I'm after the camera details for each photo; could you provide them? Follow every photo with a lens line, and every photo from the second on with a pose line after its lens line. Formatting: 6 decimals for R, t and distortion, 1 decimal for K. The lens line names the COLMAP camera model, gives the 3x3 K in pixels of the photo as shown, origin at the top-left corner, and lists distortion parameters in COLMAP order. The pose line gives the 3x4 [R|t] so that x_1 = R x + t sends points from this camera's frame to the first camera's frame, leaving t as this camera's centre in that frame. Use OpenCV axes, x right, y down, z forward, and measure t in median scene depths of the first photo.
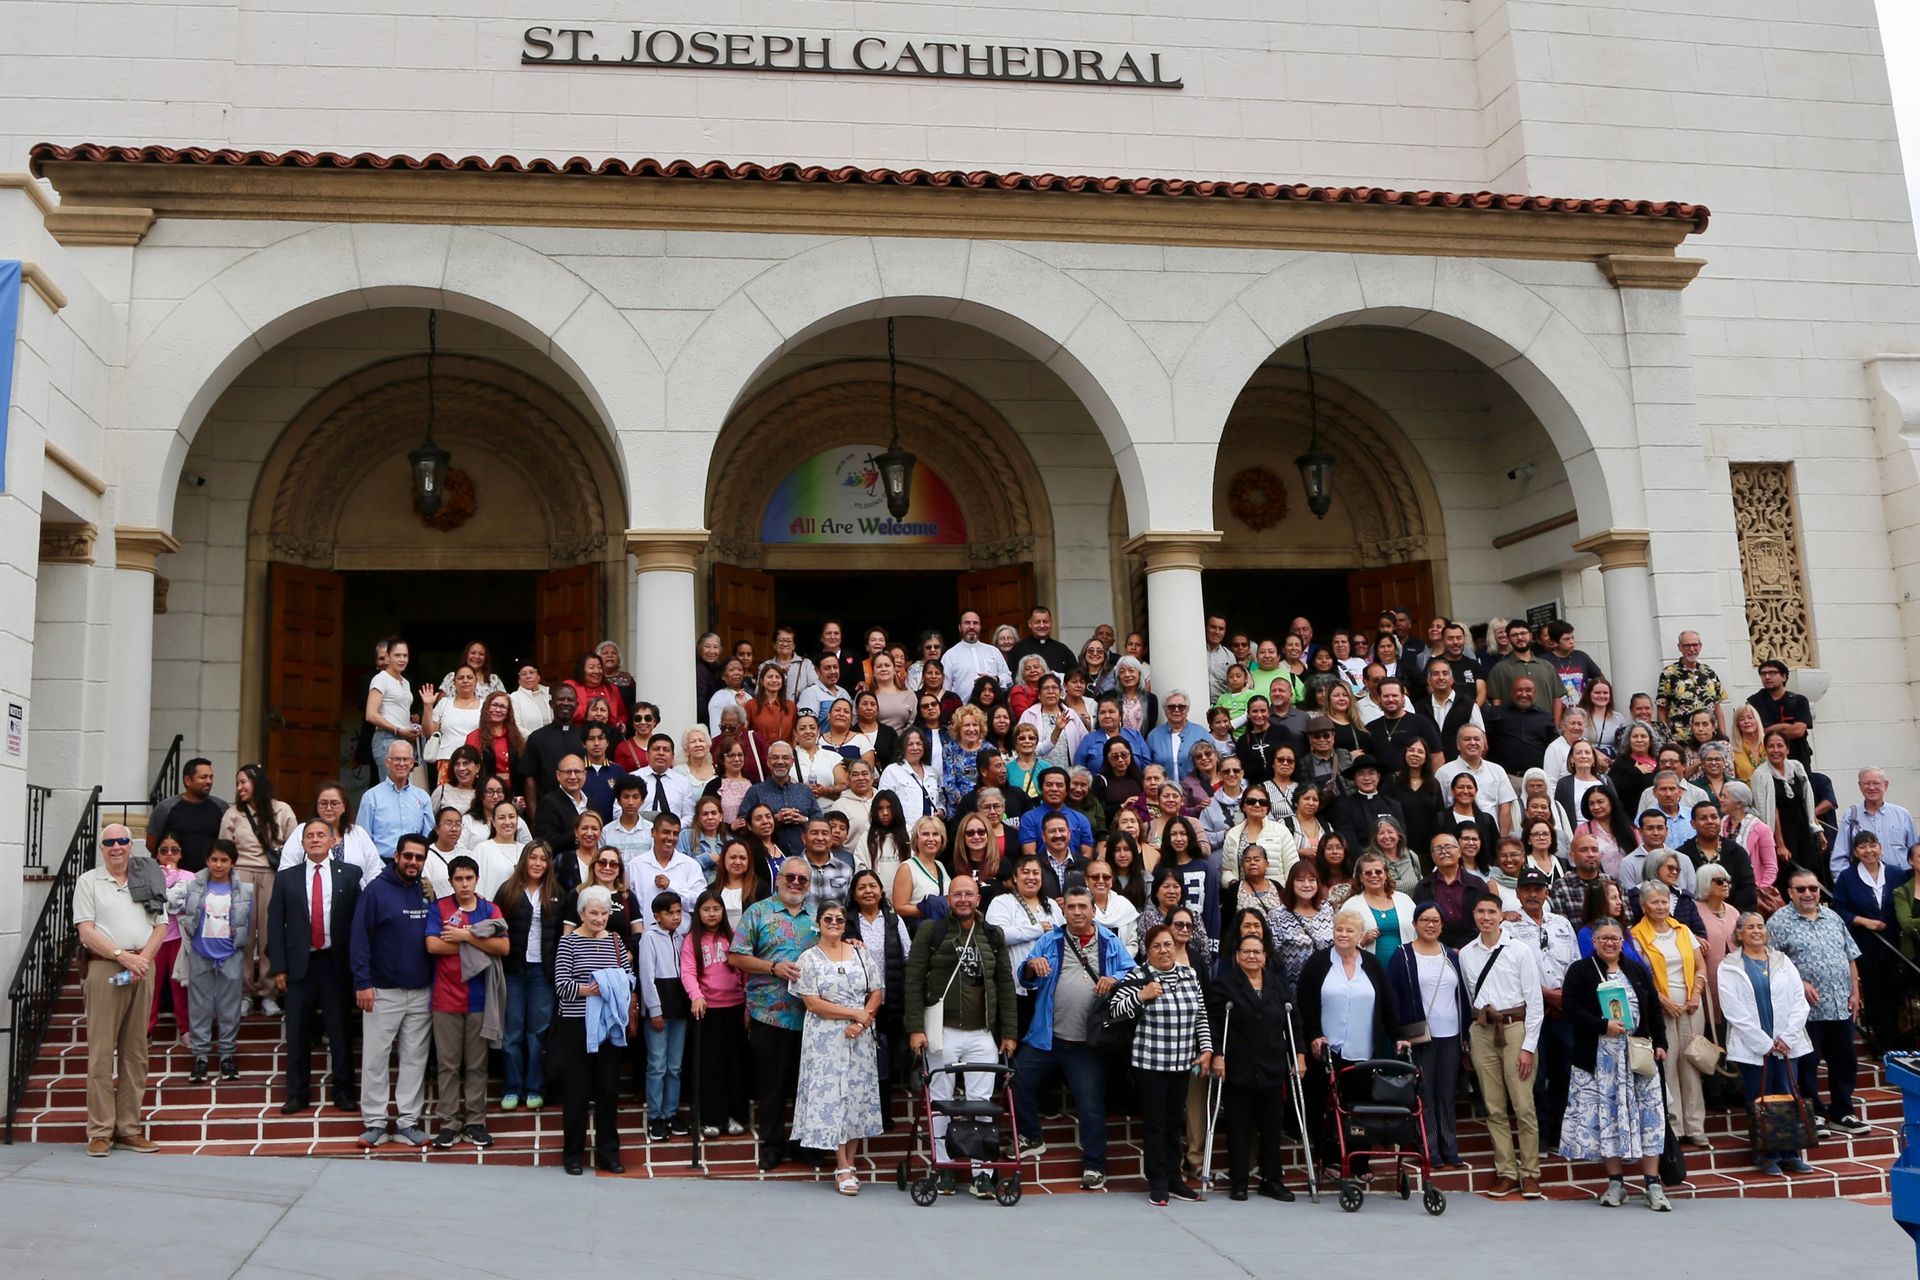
lens RADIAL K [[1859.9, 0, 913.2], [0, 1859.9, 633.4], [0, 0, 1]] dist [-0.198970, 0.192540]
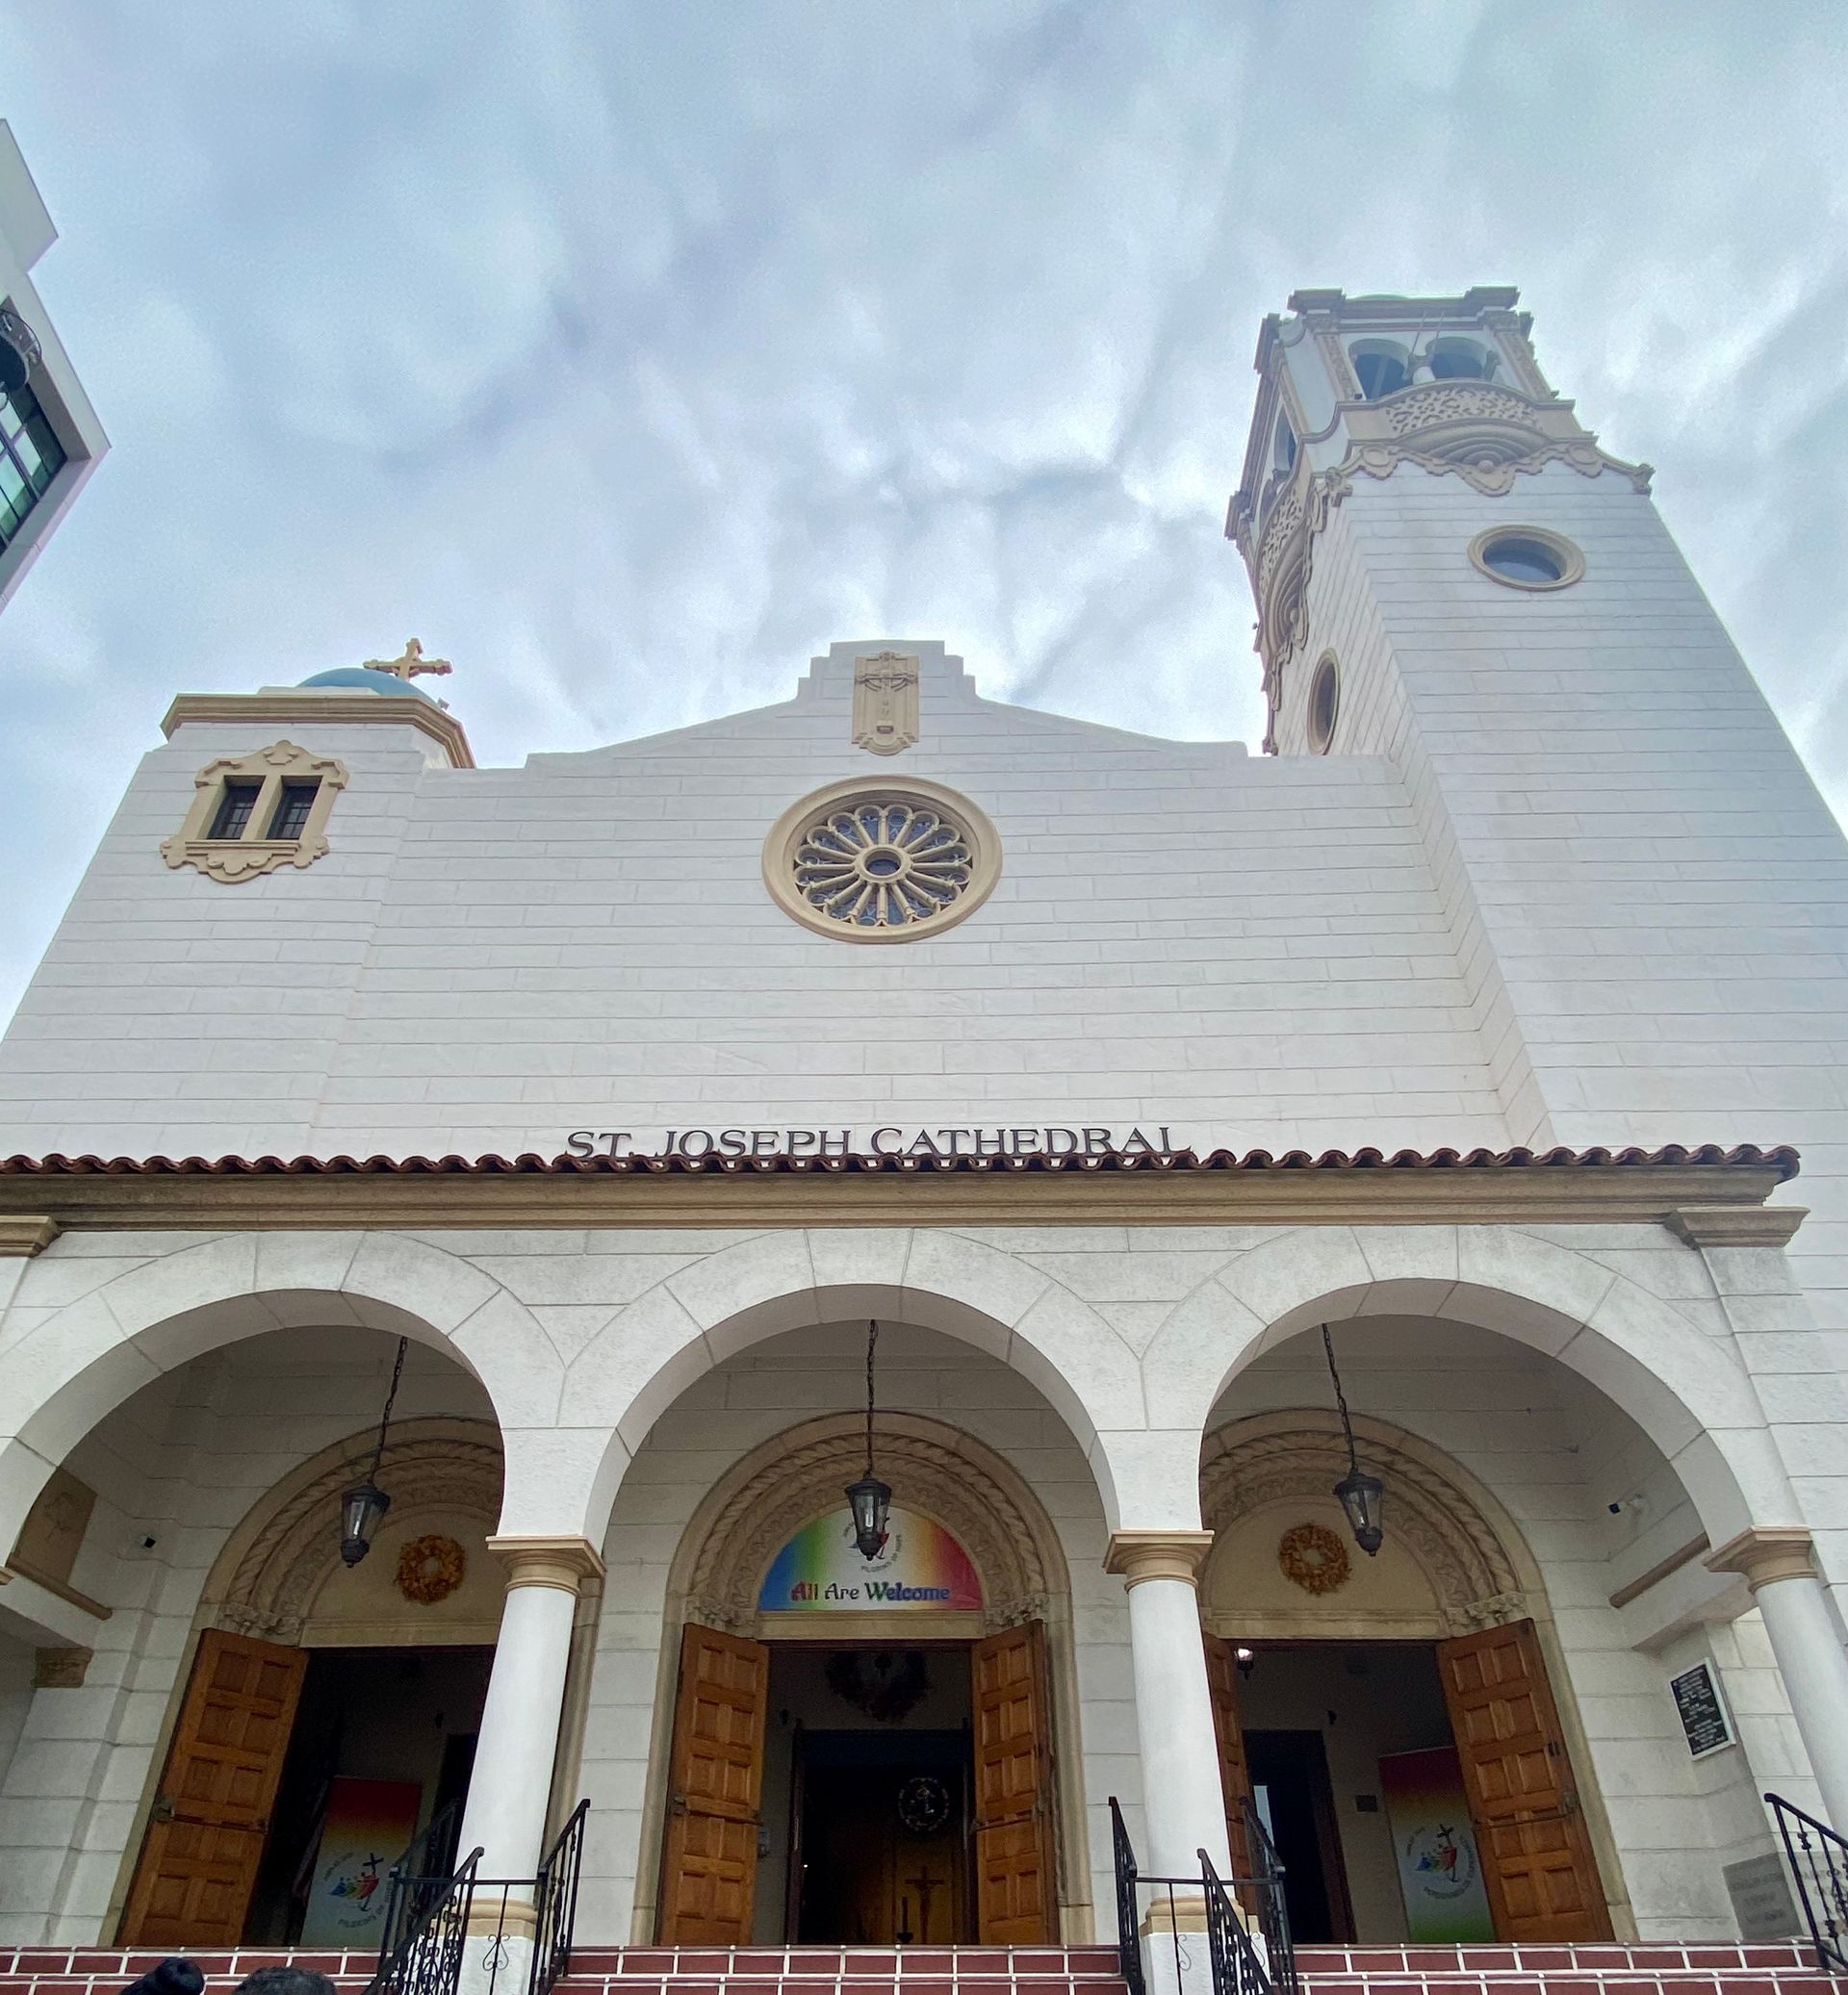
lens RADIAL K [[1357.6, 0, 922.6], [0, 1357.6, 1234.1], [0, 0, 1]] dist [0.101919, -0.142429]
pose [[0.986333, -0.068940, -0.149646, 0.128605], [0.002265, 0.913841, -0.406066, 0.064427], [0.164747, 0.400178, 0.901508, 0.349676]]
